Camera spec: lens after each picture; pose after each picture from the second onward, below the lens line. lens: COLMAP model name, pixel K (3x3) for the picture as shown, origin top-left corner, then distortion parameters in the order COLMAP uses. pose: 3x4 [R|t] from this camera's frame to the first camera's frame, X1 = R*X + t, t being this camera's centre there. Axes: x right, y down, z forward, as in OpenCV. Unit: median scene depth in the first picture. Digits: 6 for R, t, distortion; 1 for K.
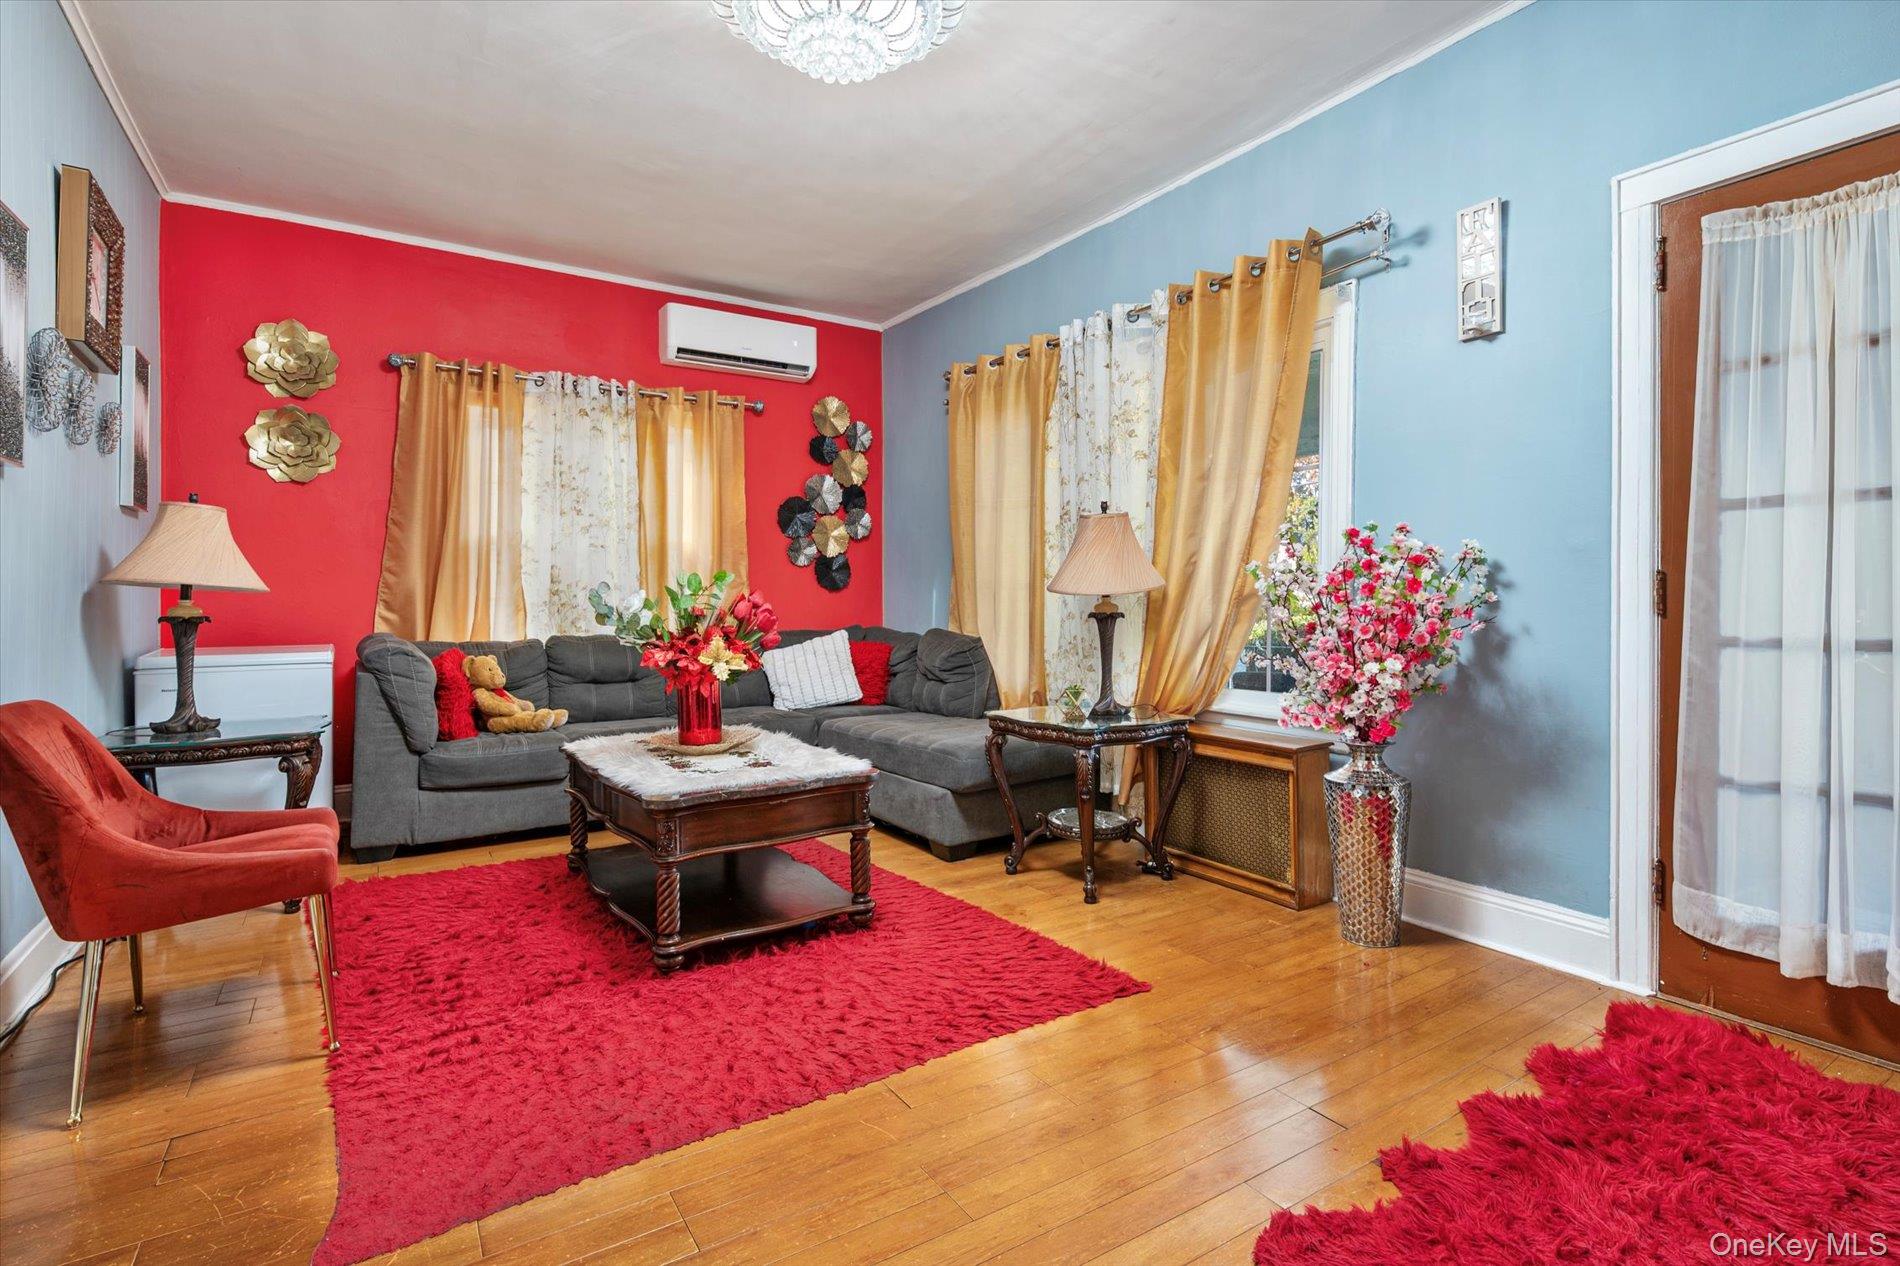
lens RADIAL K [[915.9, 0, 952.9], [0, 915.9, 613.9], [0, 0, 1]] dist [0.001700, 0.000066]
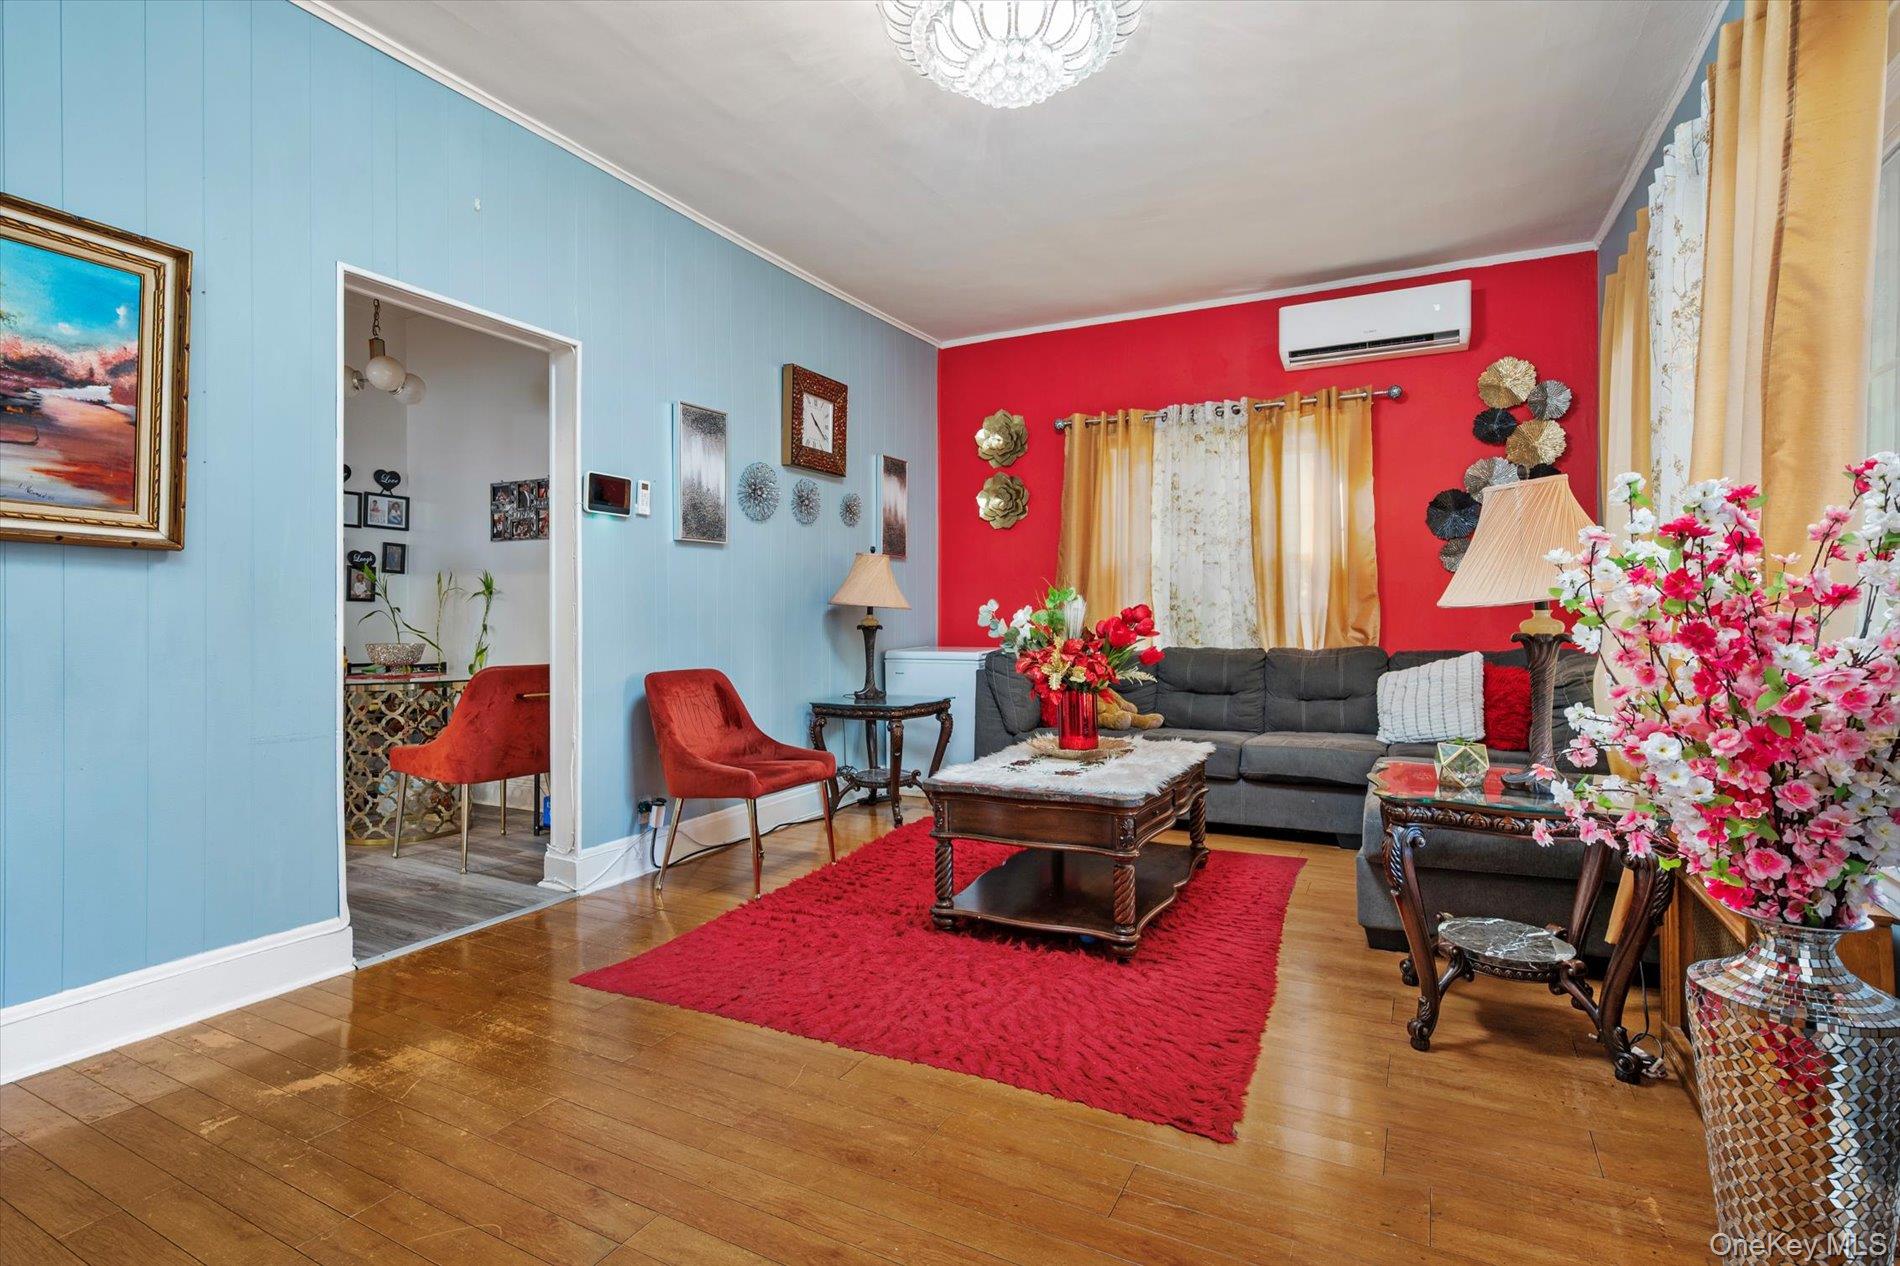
lens RADIAL K [[915.9, 0, 954.1], [0, 915.9, 630.7], [0, 0, 1]] dist [0.001700, 0.000066]
pose [[0.493535, 0.014960, -0.869597, 0.446160], [-0.012613, 0.999870, 0.010043, -0.003890], [0.869634, 0.006011, 0.493660, 0.266600]]
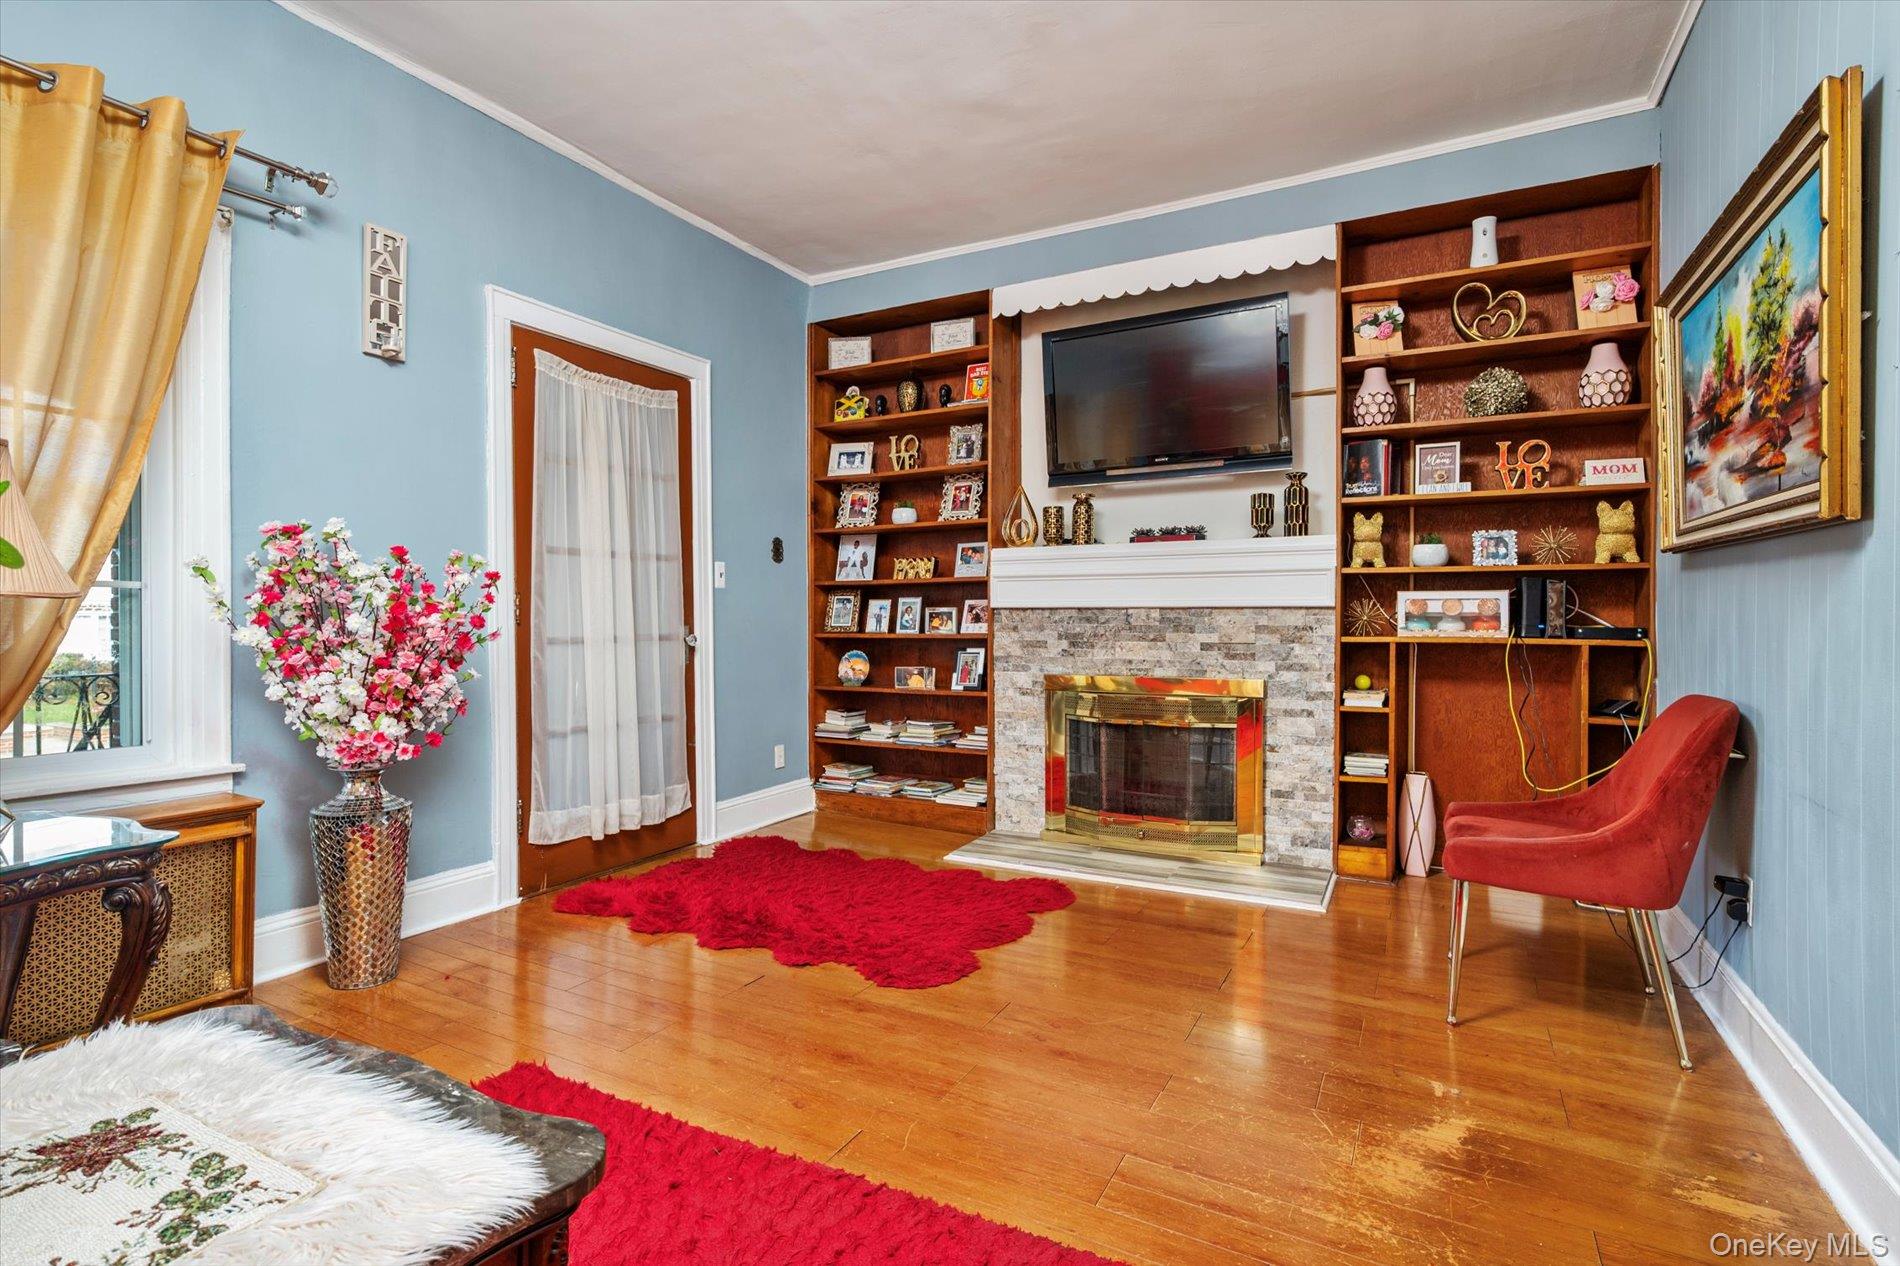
lens RADIAL K [[915.9, 0, 952.0], [0, 915.9, 621.1], [0, 0, 1]] dist [0.001700, 0.000066]
pose [[-0.481075, -0.003294, 0.876673, -0.438046], [0.010993, 0.999892, 0.009789, -0.005671], [-0.876611, 0.014347, -0.480986, 0.636888]]
